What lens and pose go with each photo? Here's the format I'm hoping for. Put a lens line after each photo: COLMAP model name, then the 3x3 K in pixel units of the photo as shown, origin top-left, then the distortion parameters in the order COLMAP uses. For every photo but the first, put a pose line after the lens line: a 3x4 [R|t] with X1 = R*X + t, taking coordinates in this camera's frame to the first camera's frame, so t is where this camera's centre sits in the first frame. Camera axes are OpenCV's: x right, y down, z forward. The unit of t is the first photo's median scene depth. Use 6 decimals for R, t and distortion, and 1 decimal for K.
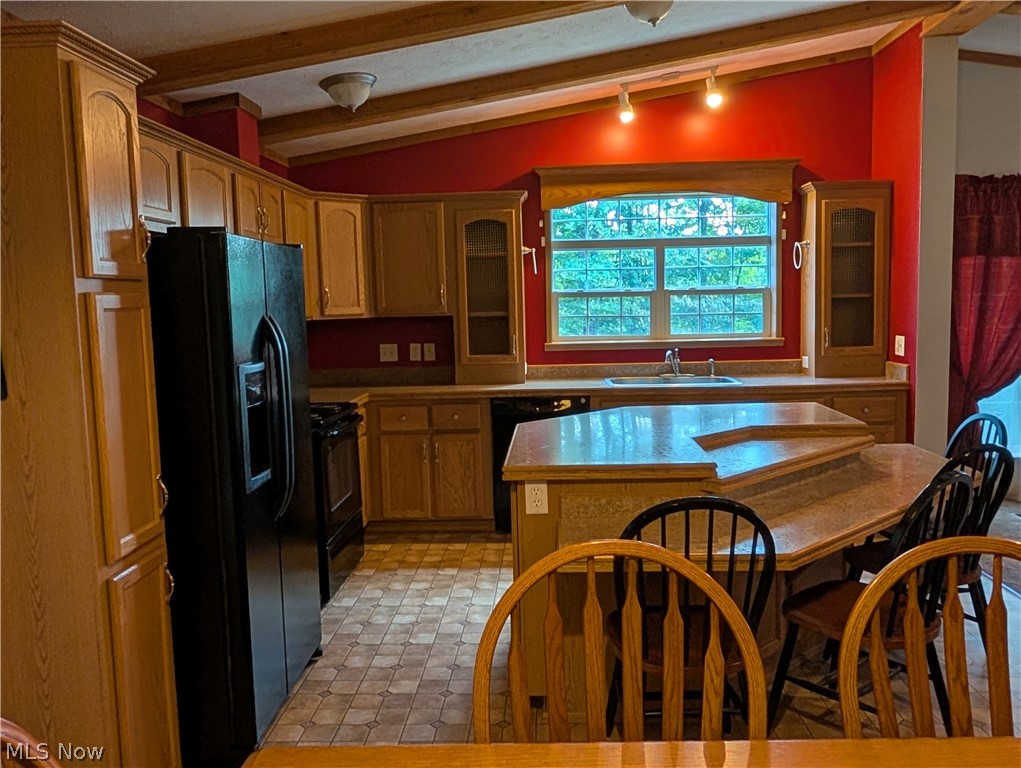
lens RADIAL K [[840.8, 0, 514.8], [0, 840.8, 382.4], [0, 0, 1]] dist [-0.001114, -0.004872]
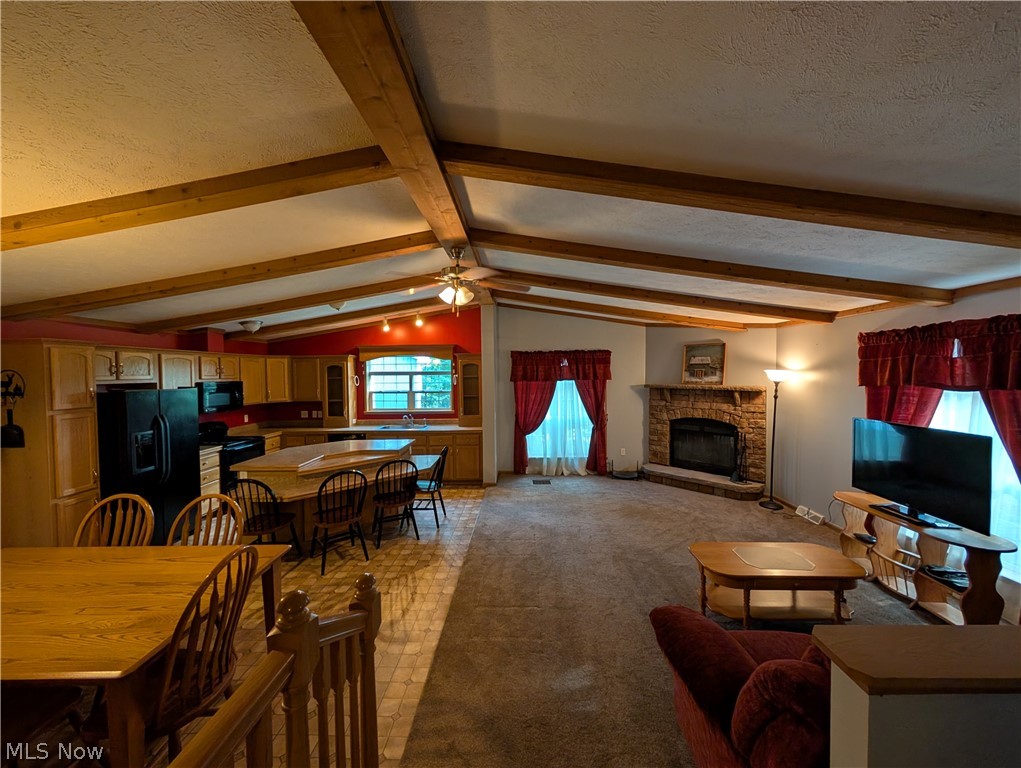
lens RADIAL K [[386.7, 0, 510.6], [0, 386.7, 382.3], [0, 0, 1]] dist [-0.001059, 0.000490]
pose [[0.999823, 0.012773, 0.013831, 0.498045], [-0.011725, 0.997238, -0.073339, -0.056721], [-0.014729, 0.073164, 0.997211, -0.218117]]
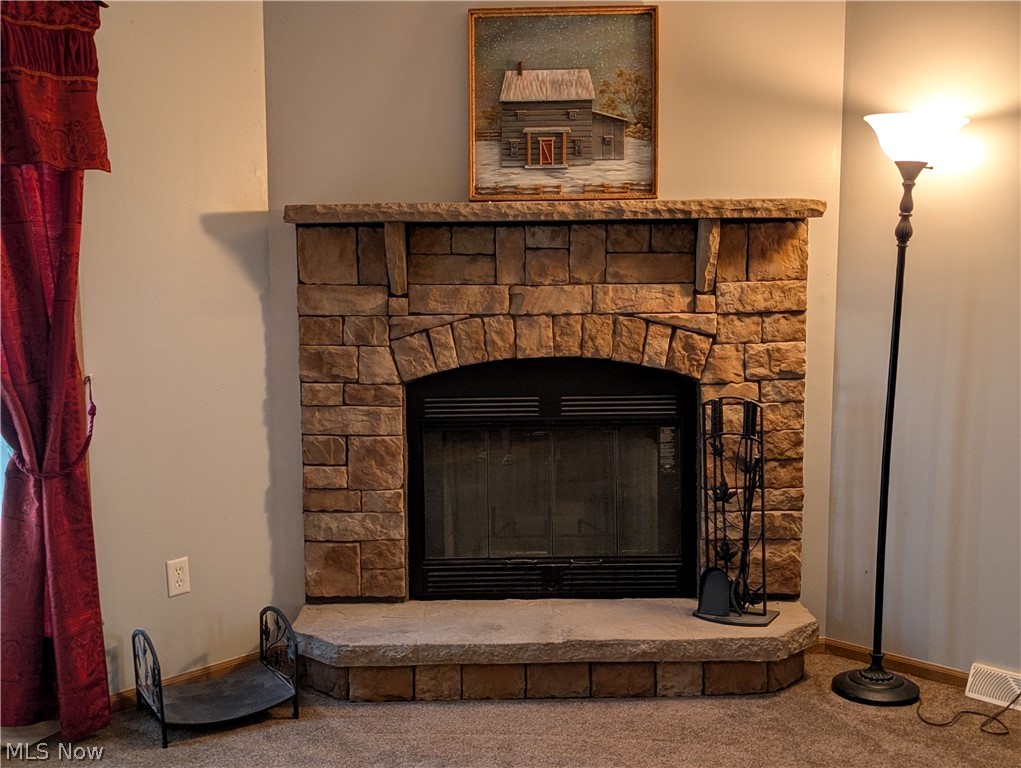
lens RADIAL K [[1111.6, 0, 500.9], [0, 1111.6, 379.3], [0, 0, 1]] dist [0.040794, 0.000000]
pose [[0.675681, -0.063439, 0.734459, 0.526646], [0.073453, 0.997126, 0.018551, -0.043916], [-0.733525, 0.041414, 0.678399, 0.435908]]
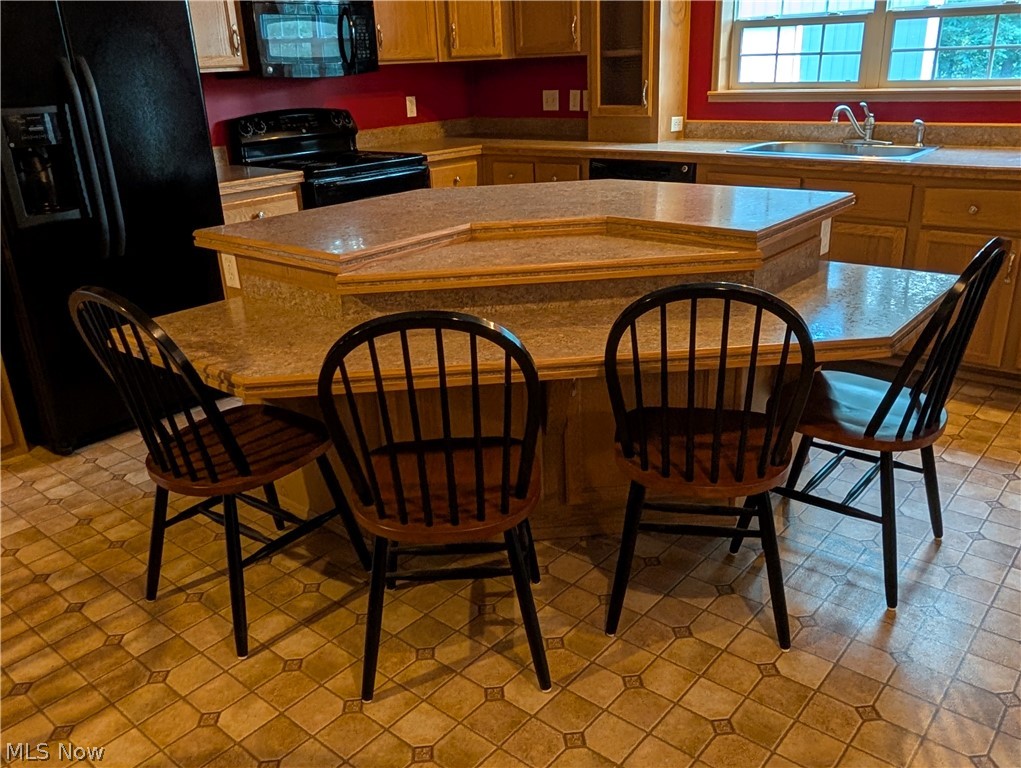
lens RADIAL K [[839.8, 0, 513.4], [0, 839.8, 382.3], [0, 0, 1]] dist [0.003140, -0.009833]
pose [[0.790440, 0.212575, -0.574471, 0.422828], [-0.039545, 0.953604, 0.298456, -0.015346], [0.611262, -0.213194, 0.762173, 0.243803]]
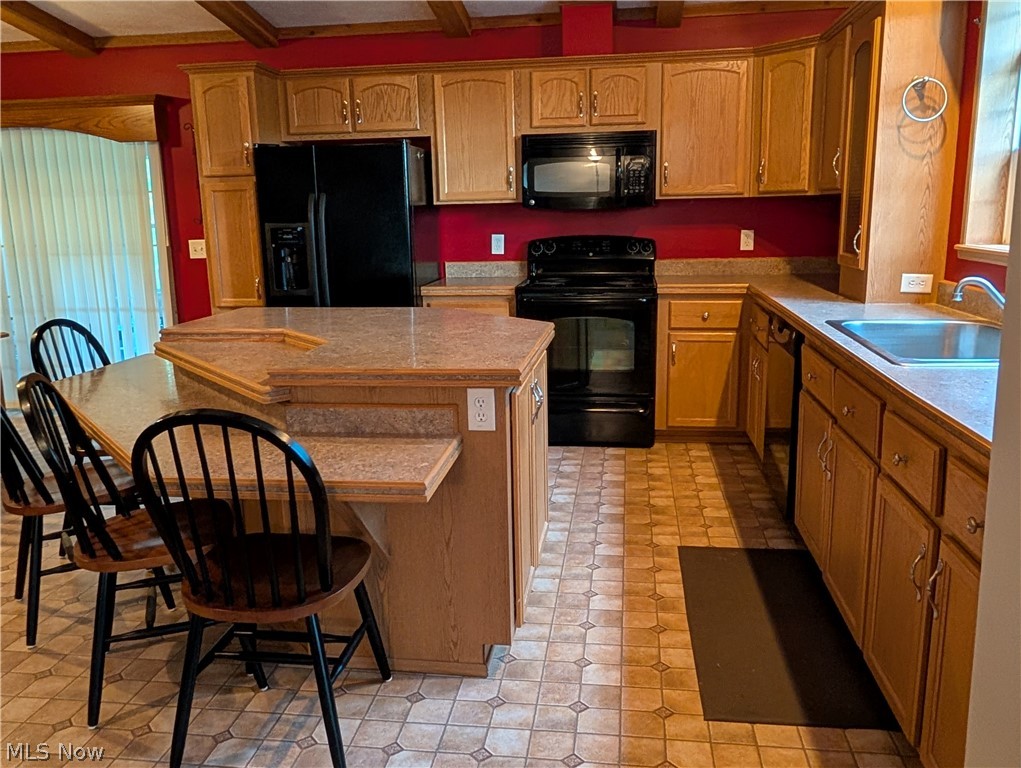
lens RADIAL K [[837.5, 0, 508.3], [0, 837.5, 382.3], [0, 0, 1]] dist [0.007534, -0.021076]
pose [[-0.097541, 0.229446, -0.968421, 0.668321], [-0.074733, 0.968626, 0.237022, -0.071617], [0.992422, 0.095492, -0.077334, 0.792631]]
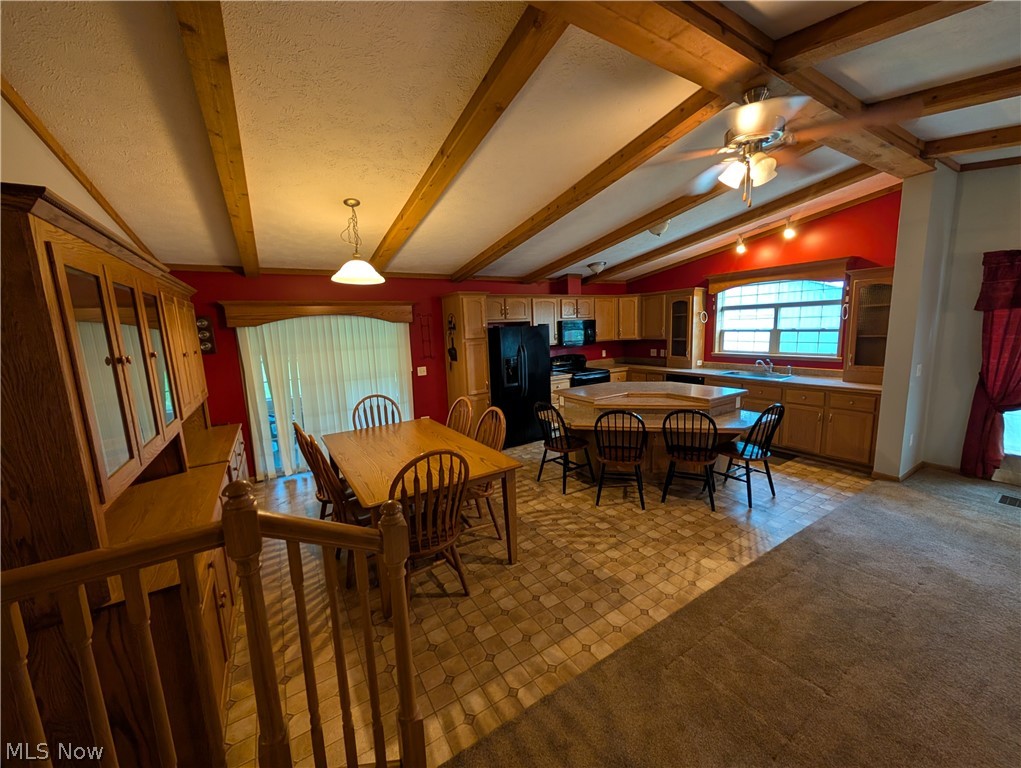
lens RADIAL K [[386.7, 0, 508.7], [0, 386.7, 382.1], [0, 0, 1]] dist [-0.001059, 0.000490]
pose [[0.557475, 0.122548, -0.821099, 0.630696], [-0.056376, 0.992350, 0.109831, -0.054054], [0.828277, -0.014938, 0.560119, -0.043246]]
